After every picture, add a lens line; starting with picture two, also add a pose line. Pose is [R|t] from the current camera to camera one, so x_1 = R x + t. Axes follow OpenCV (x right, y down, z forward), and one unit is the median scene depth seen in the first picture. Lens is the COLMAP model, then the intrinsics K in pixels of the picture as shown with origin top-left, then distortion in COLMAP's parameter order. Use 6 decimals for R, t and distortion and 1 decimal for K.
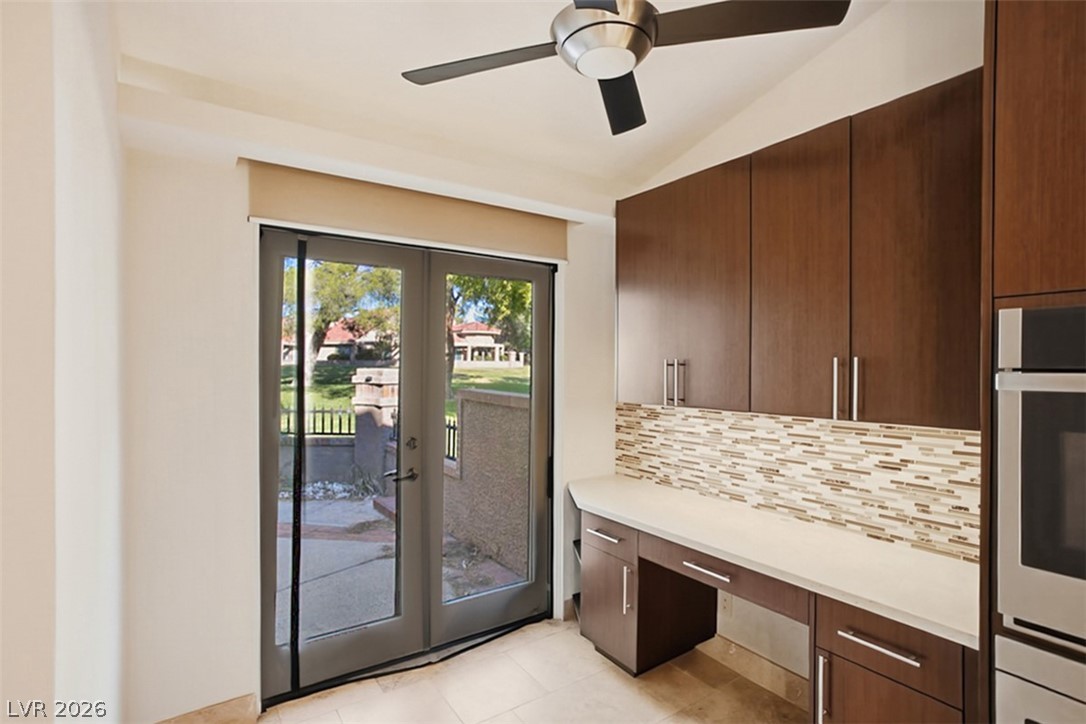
lens RADIAL K [[524.0, 0, 546.7], [0, 524.0, 365.8], [0, 0, 1]] dist [-0.042305, 0.028155]
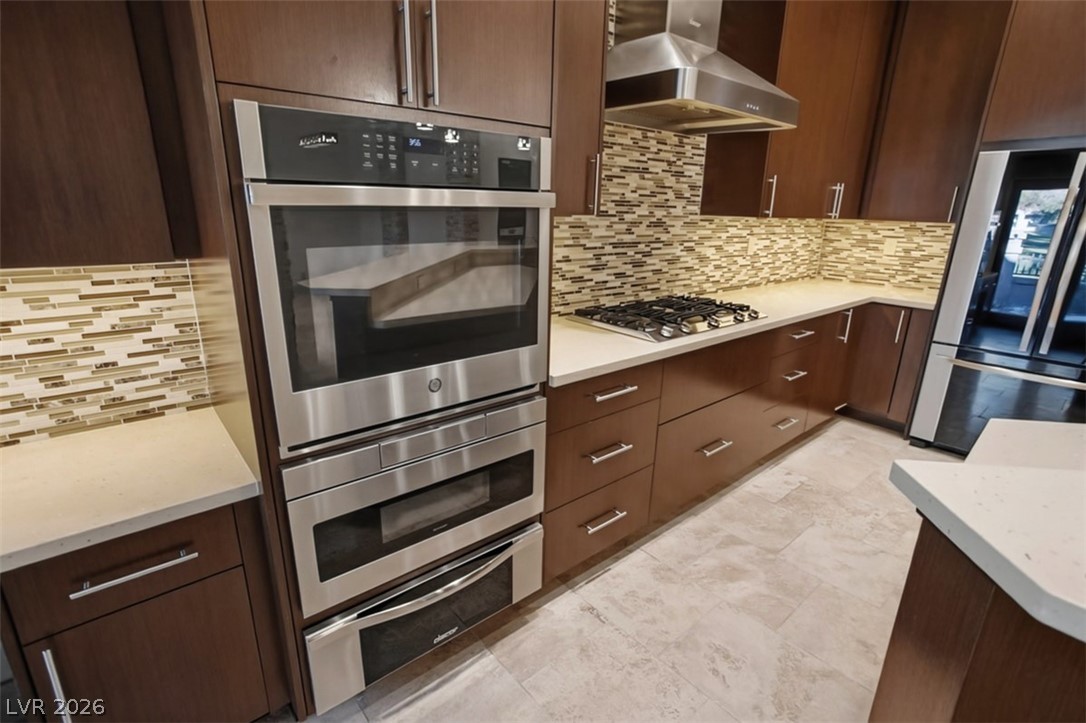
lens RADIAL K [[510.2, 0, 555.7], [0, 510.2, 361.2], [0, 0, 1]] dist [0.001312, 0.000580]
pose [[-0.098155, -0.289754, 0.952055, -0.020567], [-0.023885, 0.957085, 0.288823, 0.024198], [-0.994884, 0.005609, -0.100863, 0.380706]]
